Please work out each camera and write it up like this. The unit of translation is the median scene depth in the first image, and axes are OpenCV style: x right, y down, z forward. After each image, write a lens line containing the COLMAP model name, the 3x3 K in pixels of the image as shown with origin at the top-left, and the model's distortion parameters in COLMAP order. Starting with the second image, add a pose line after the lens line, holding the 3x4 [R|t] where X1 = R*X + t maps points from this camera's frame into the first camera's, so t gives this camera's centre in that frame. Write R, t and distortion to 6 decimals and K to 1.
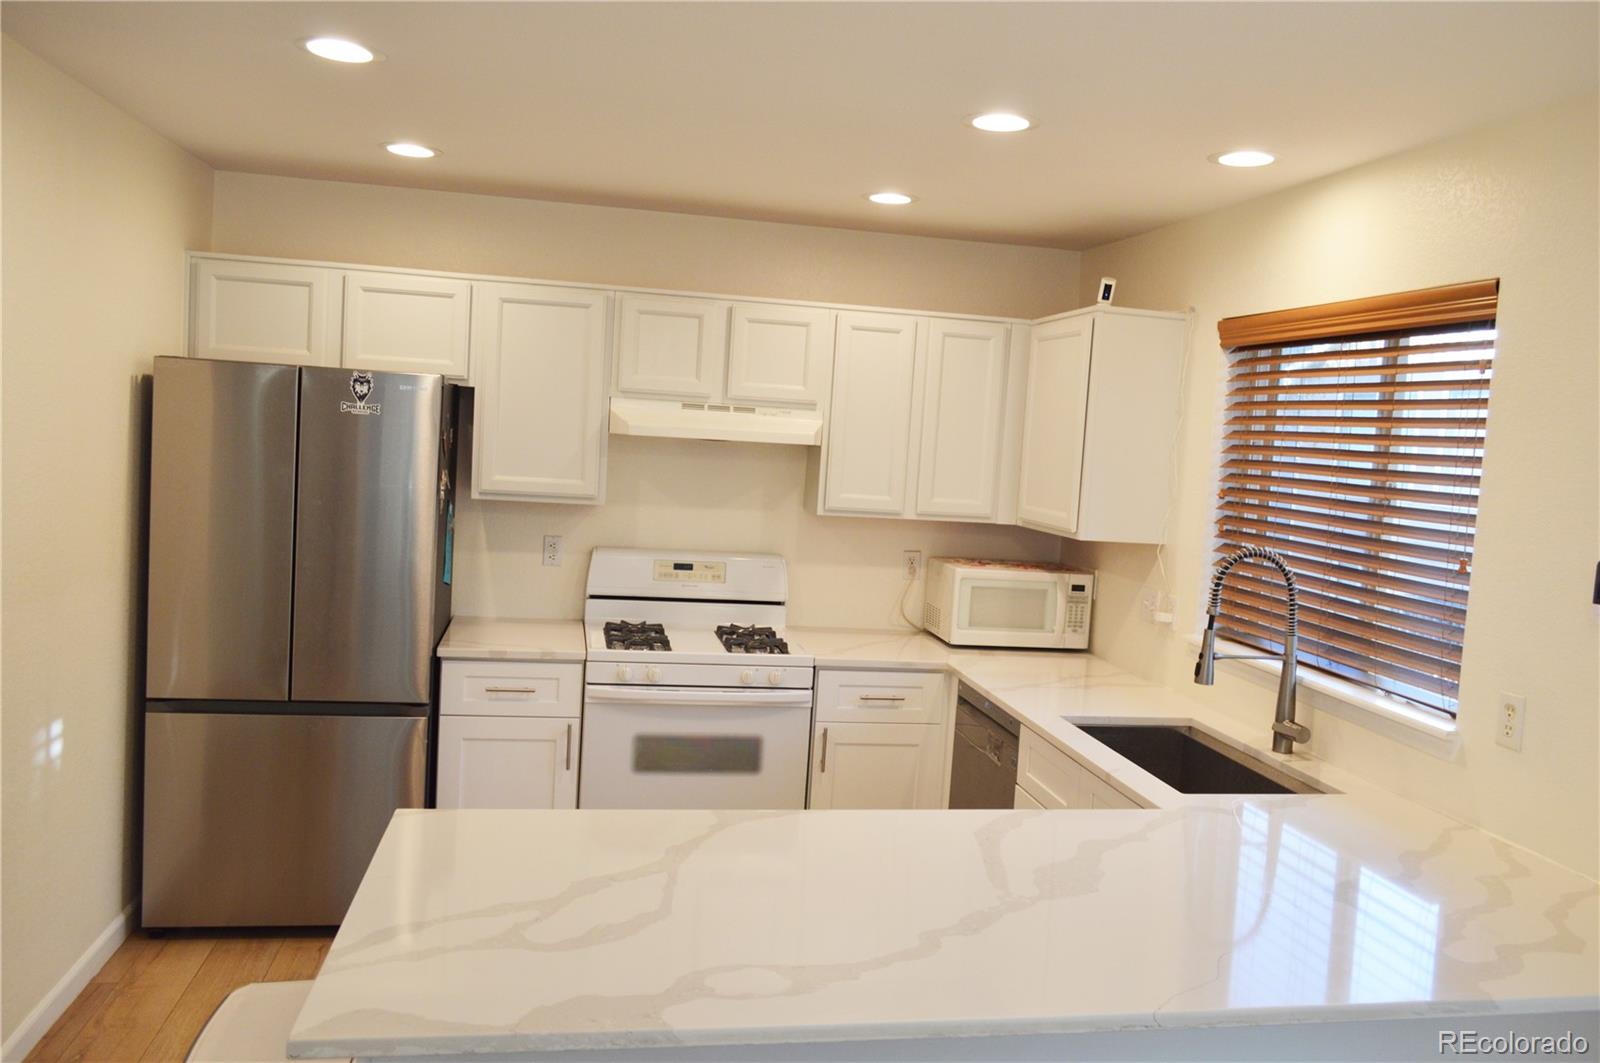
lens RADIAL K [[1261.6, 0, 820.5], [0, 1261.6, 529.6], [0, 0, 1]] dist [-0.013121, 0.001558]
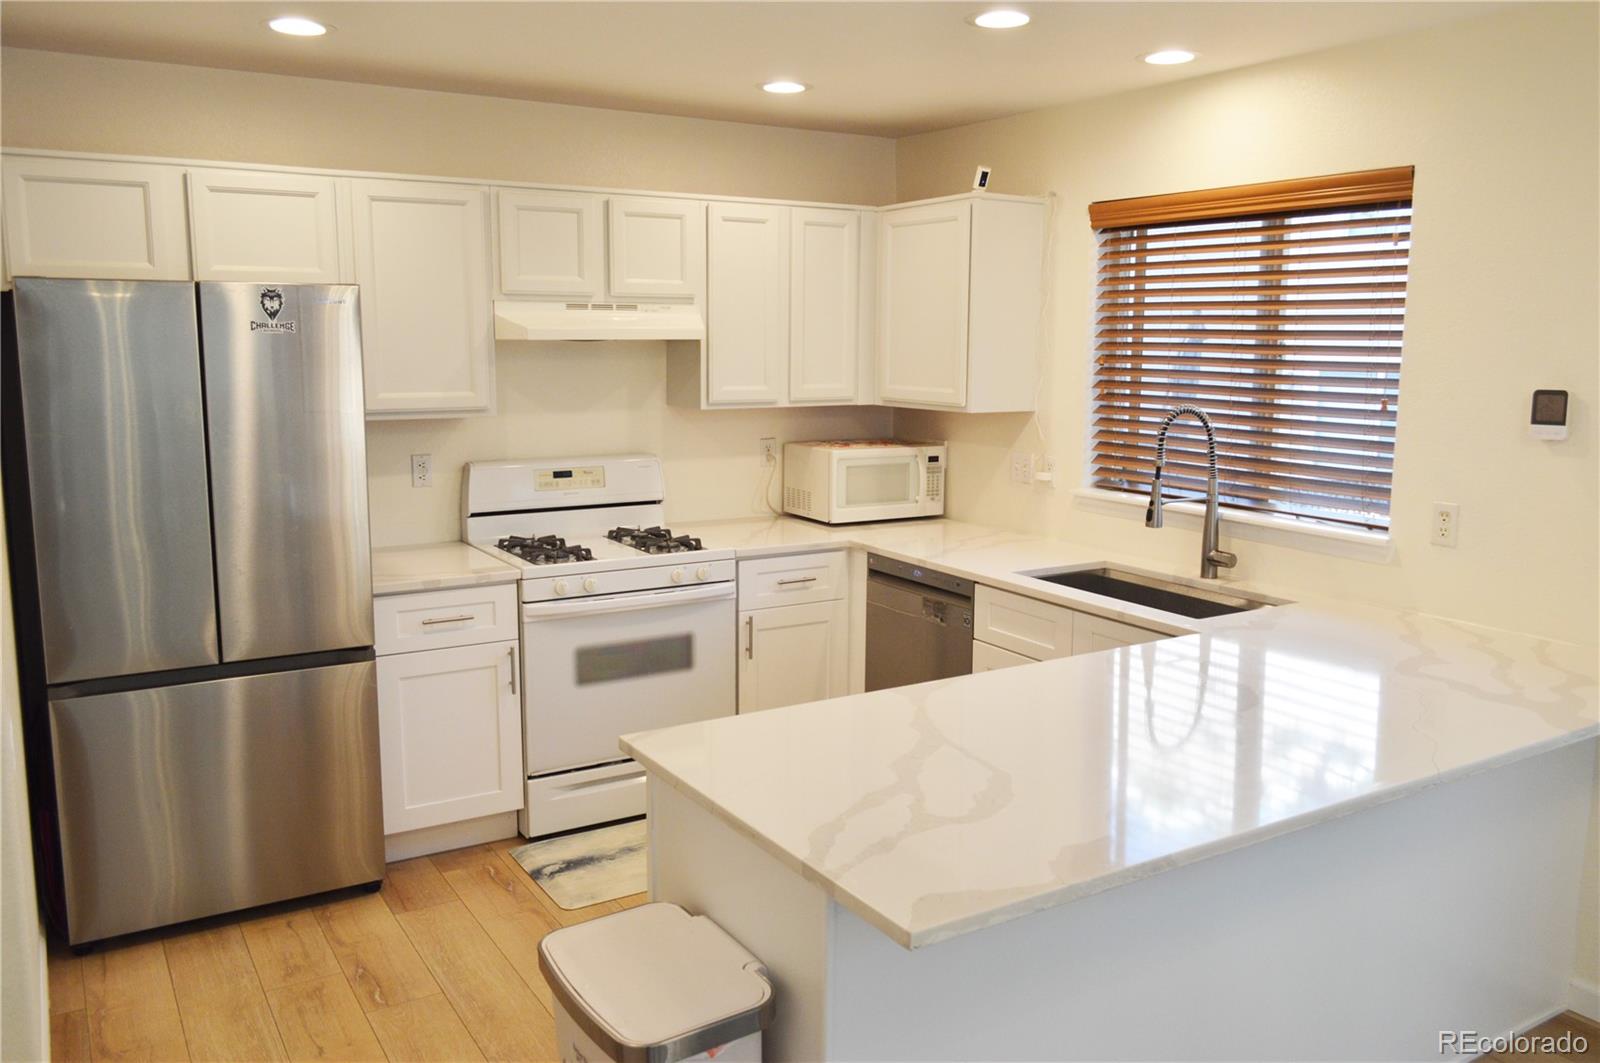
lens RADIAL K [[1261.6, 0, 820.5], [0, 1261.6, 529.6], [0, 0, 1]] dist [-0.013121, 0.001558]
pose [[0.932520, -0.110427, 0.343819, -0.291740], [0.079515, 0.991520, 0.102790, -0.013685], [-0.352254, -0.068515, 0.933393, 0.027035]]
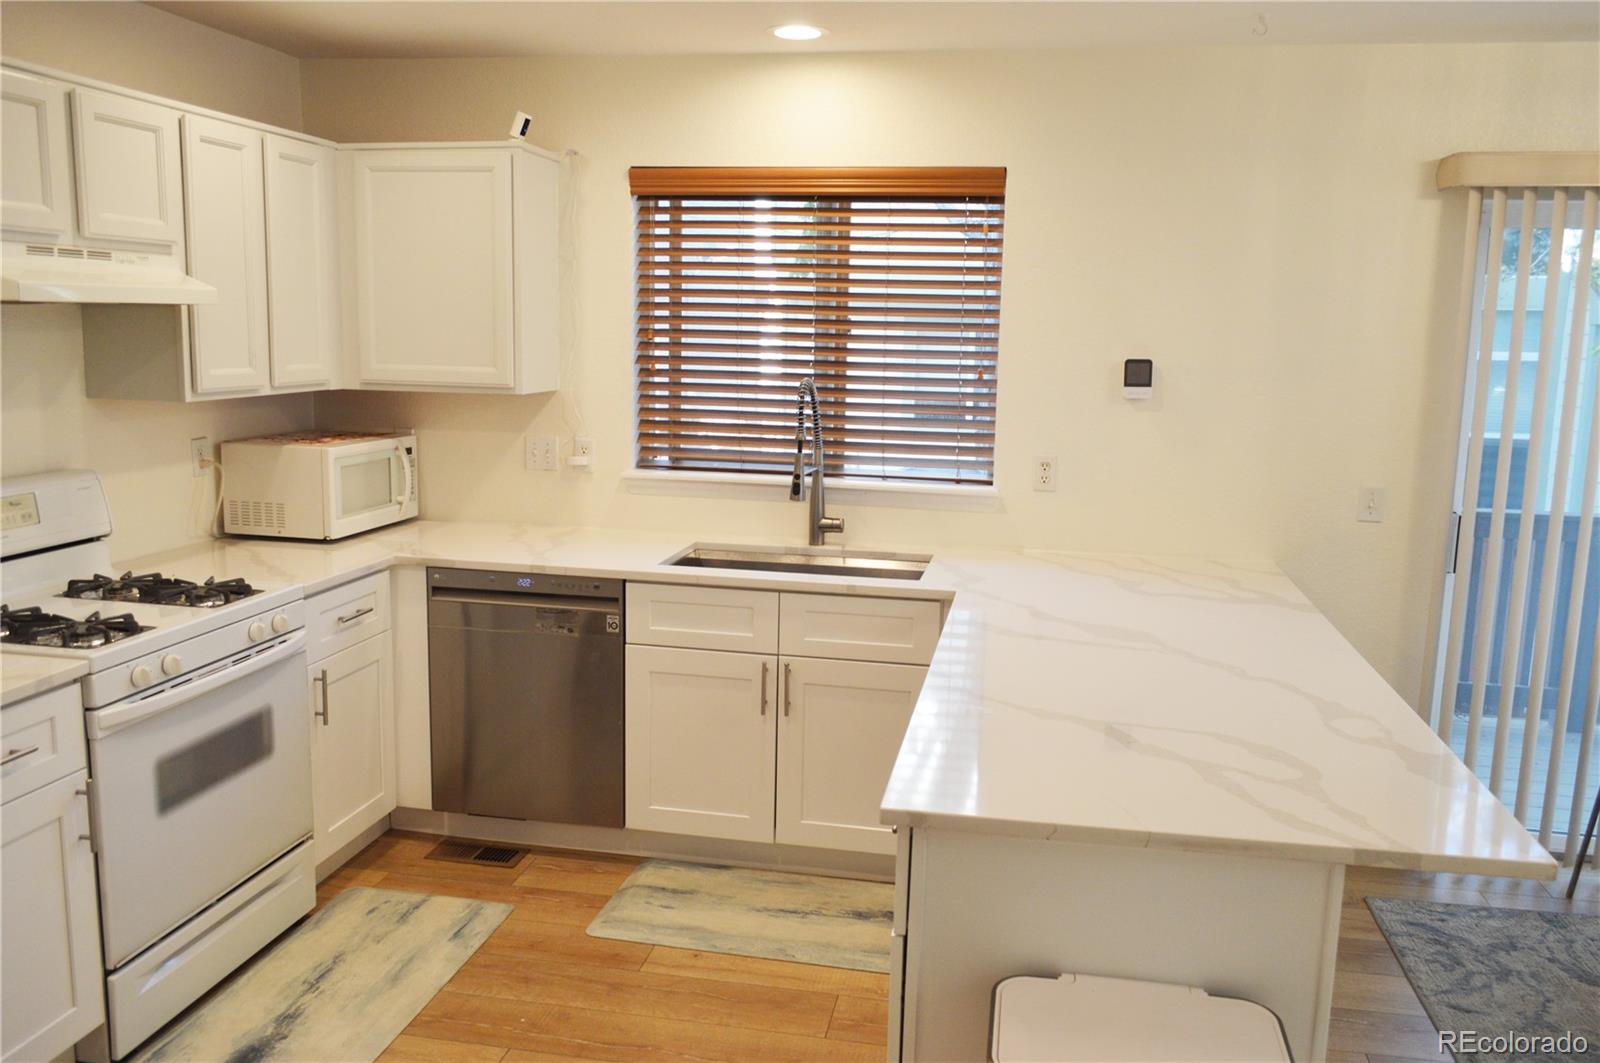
lens RADIAL K [[1261.6, 0, 820.5], [0, 1261.6, 529.6], [0, 0, 1]] dist [-0.013121, 0.001558]
pose [[0.364526, -0.202555, 0.908896, -0.584350], [0.072381, 0.979266, 0.189208, -0.054312], [-0.928376, -0.003185, 0.371629, 0.427991]]
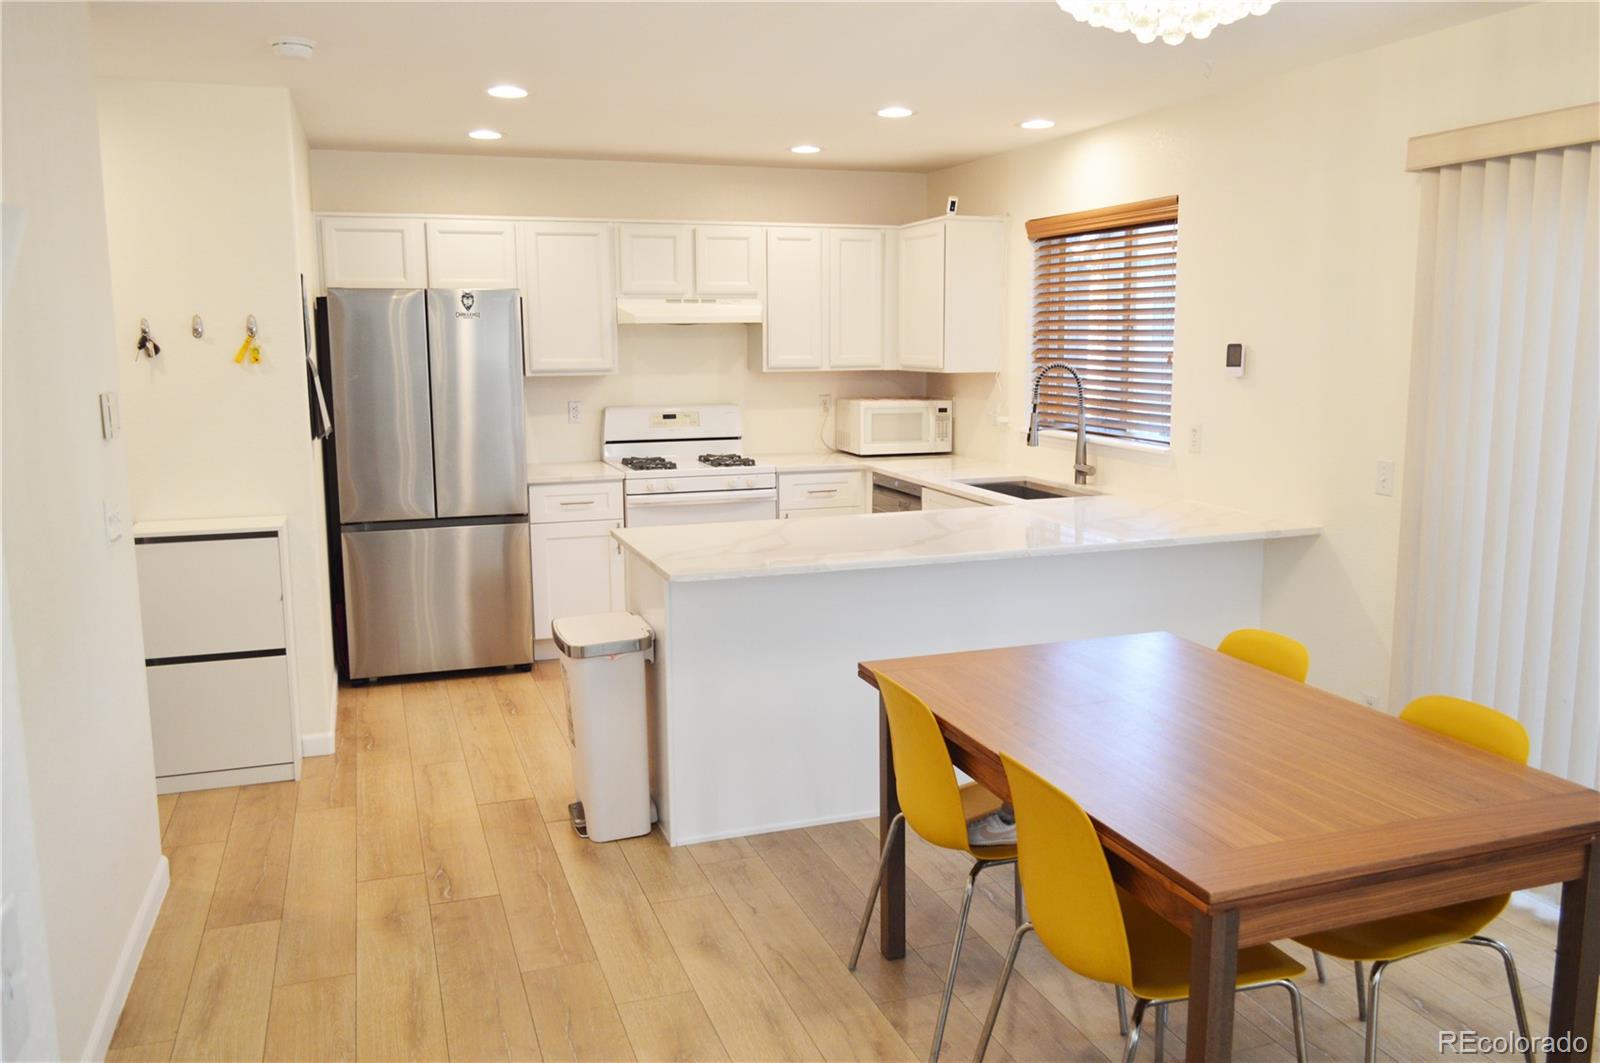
lens RADIAL K [[1261.6, 0, 820.5], [0, 1261.6, 529.6], [0, 0, 1]] dist [-0.013121, 0.001558]
pose [[0.986233, -0.089963, 0.138747, -0.166506], [0.078276, 0.993083, 0.087517, 0.049940], [-0.145661, -0.075452, 0.986453, -0.476581]]
